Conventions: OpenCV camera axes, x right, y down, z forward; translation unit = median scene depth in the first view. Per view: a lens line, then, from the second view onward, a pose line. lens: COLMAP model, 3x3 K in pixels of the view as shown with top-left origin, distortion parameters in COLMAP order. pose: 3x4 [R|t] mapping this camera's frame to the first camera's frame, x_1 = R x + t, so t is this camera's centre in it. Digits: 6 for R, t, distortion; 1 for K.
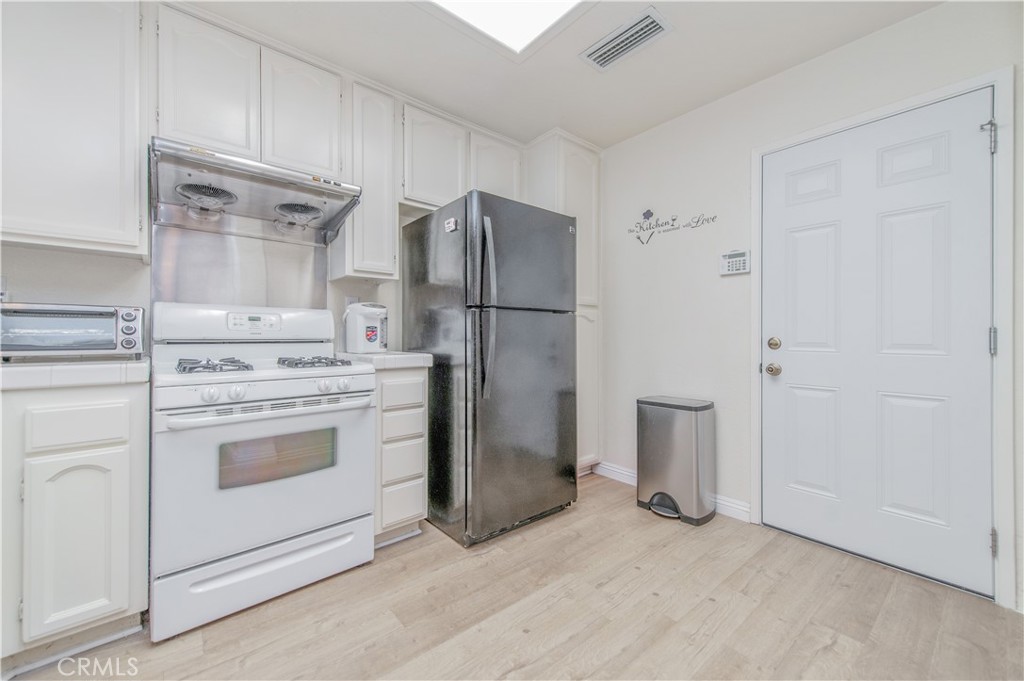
lens RADIAL K [[408.2, 0, 514.3], [0, 408.2, 337.3], [0, 0, 1]] dist [0.009634, -0.002165]
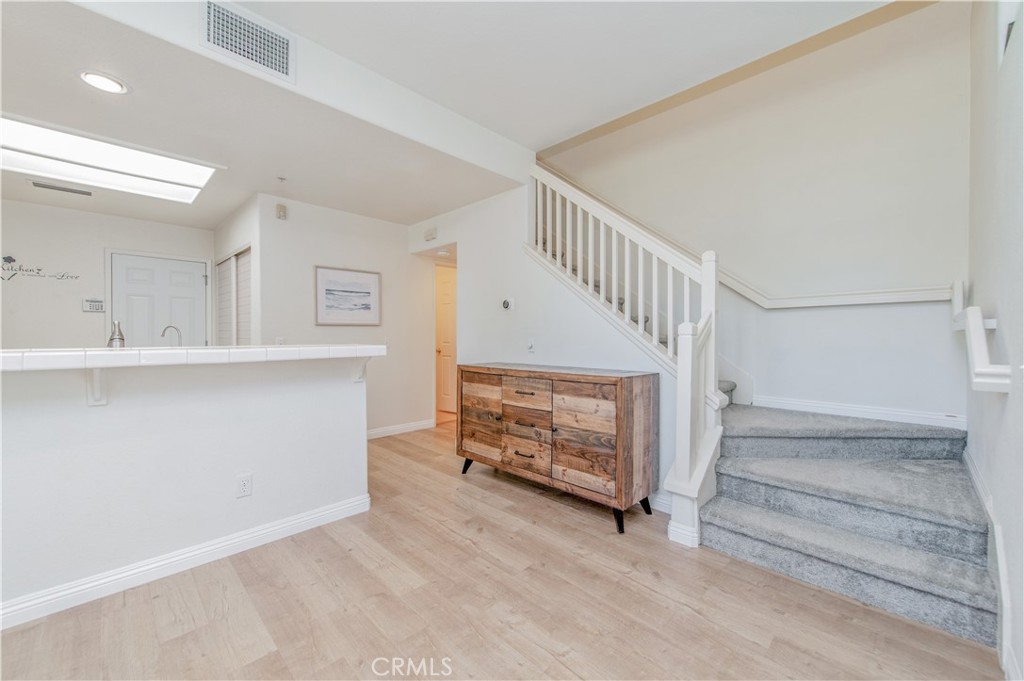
lens RADIAL K [[408.2, 0, 506.0], [0, 408.2, 333.7], [0, 0, 1]] dist [0.009634, -0.002165]
pose [[-0.073510, -0.009452, 0.997250, -1.560036], [-0.000512, 0.999955, 0.009439, -0.077812], [-0.997294, 0.000184, -0.073512, -0.767208]]
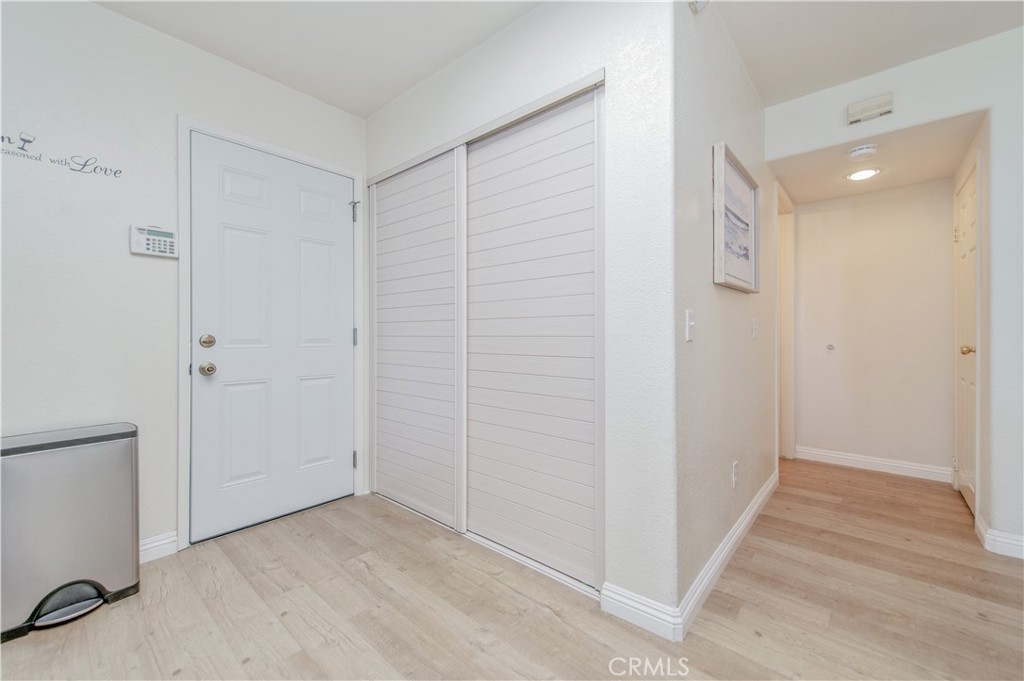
lens RADIAL K [[408.2, 0, 503.1], [0, 408.2, 338.3], [0, 0, 1]] dist [0.009634, -0.002165]
pose [[-0.140408, -0.013374, 0.990003, -0.385272], [0.000463, 0.999908, 0.013573, -0.004276], [-0.990094, 0.002364, -0.140389, 0.475265]]
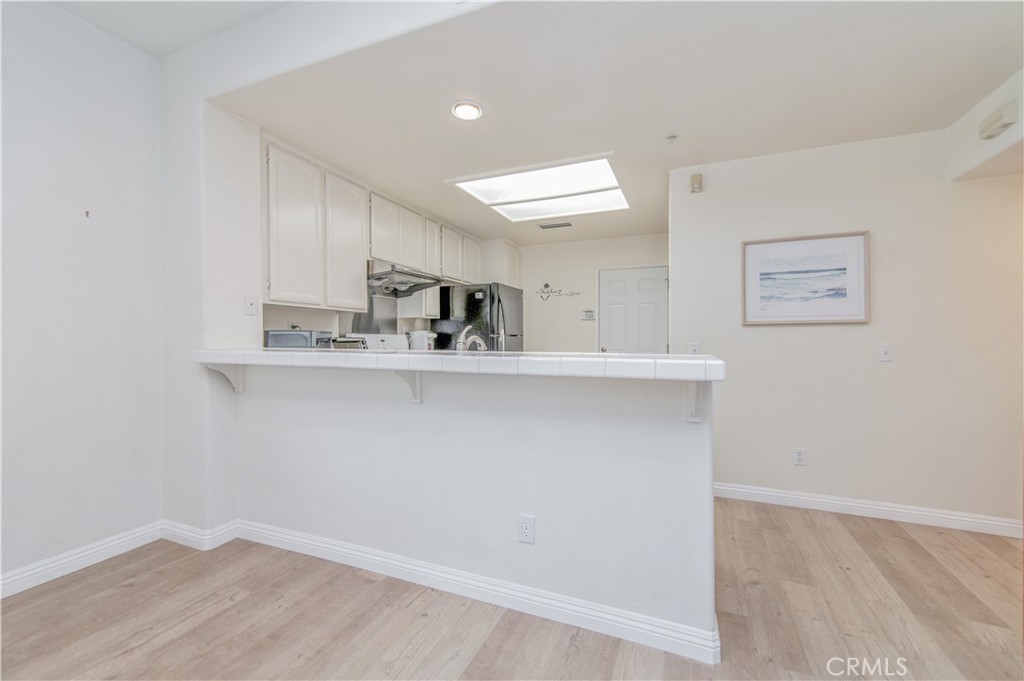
lens RADIAL K [[408.2, 0, 507.3], [0, 408.2, 336.2], [0, 0, 1]] dist [0.009634, -0.002165]
pose [[0.898371, -0.009473, 0.439135, -0.925015], [0.011161, 0.999937, -0.001262, -0.070707], [-0.439095, 0.006034, 0.898420, -0.896609]]
